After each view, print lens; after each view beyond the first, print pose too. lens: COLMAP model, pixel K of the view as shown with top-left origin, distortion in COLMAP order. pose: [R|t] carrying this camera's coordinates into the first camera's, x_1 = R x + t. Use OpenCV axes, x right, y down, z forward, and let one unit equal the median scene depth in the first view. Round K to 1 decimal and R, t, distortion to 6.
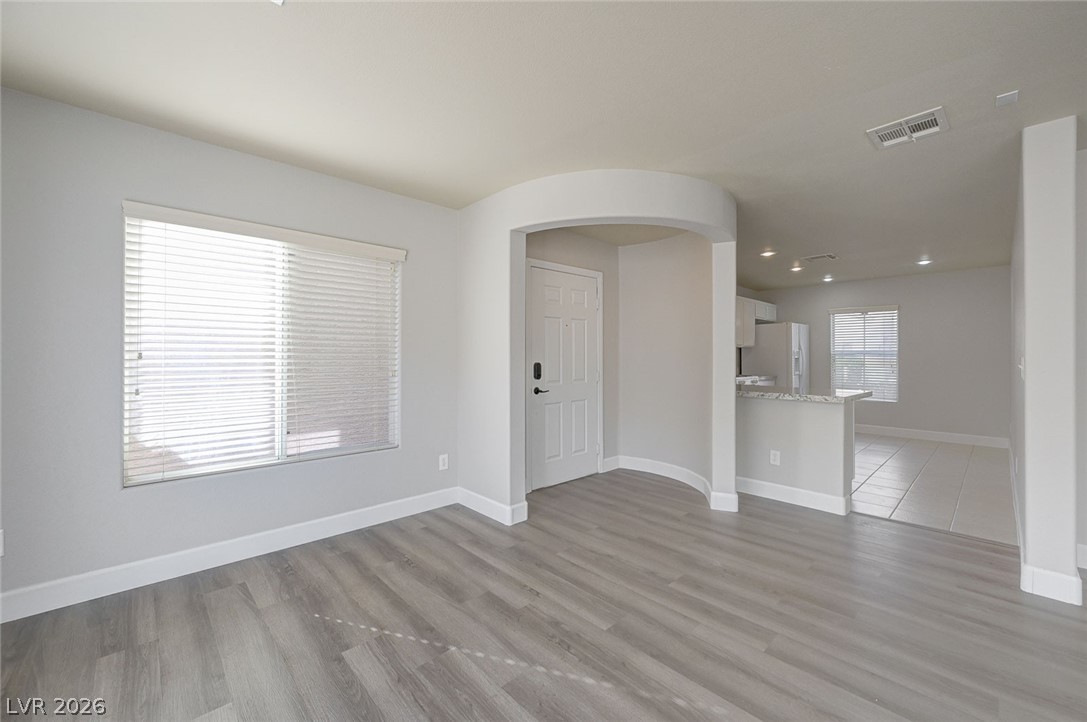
lens RADIAL K [[433.1, 0, 549.0], [0, 433.1, 352.6], [0, 0, 1]] dist [0.001037, 0.000001]
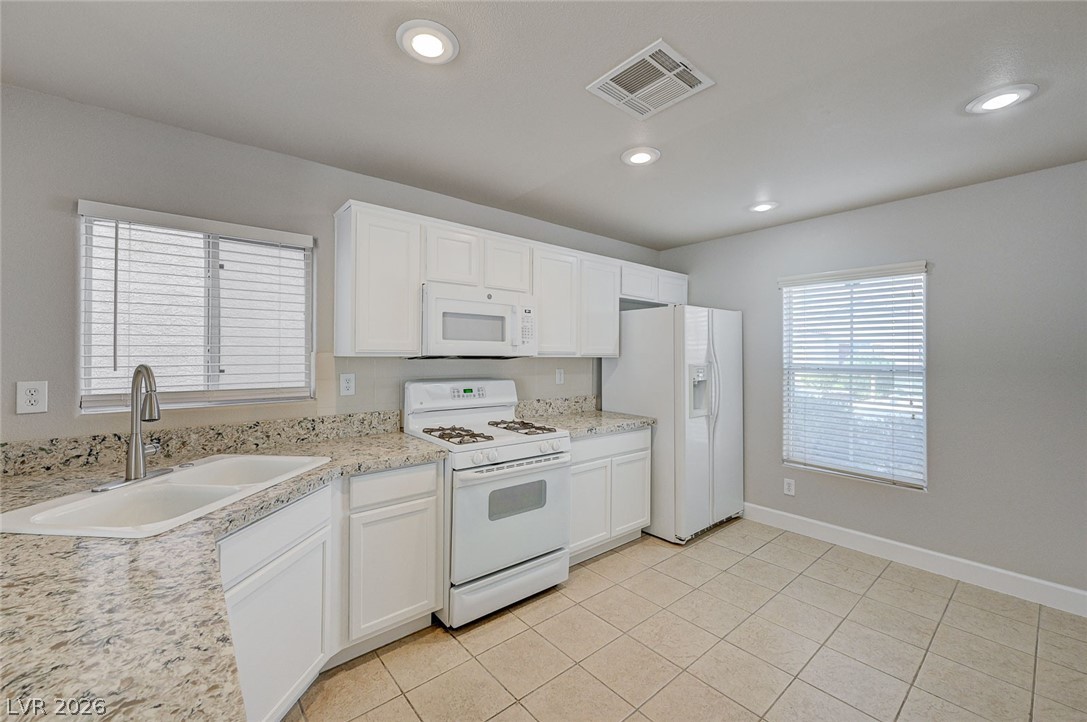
lens RADIAL K [[441.0, 0, 545.1], [0, 441.0, 352.9], [0, 0, 1]] dist [0.002857, 0.000541]
pose [[0.998202, -0.002027, -0.059906, 1.144428], [0.002007, 0.999998, -0.000398, -0.047583], [0.059907, 0.000277, 0.998204, 1.355271]]
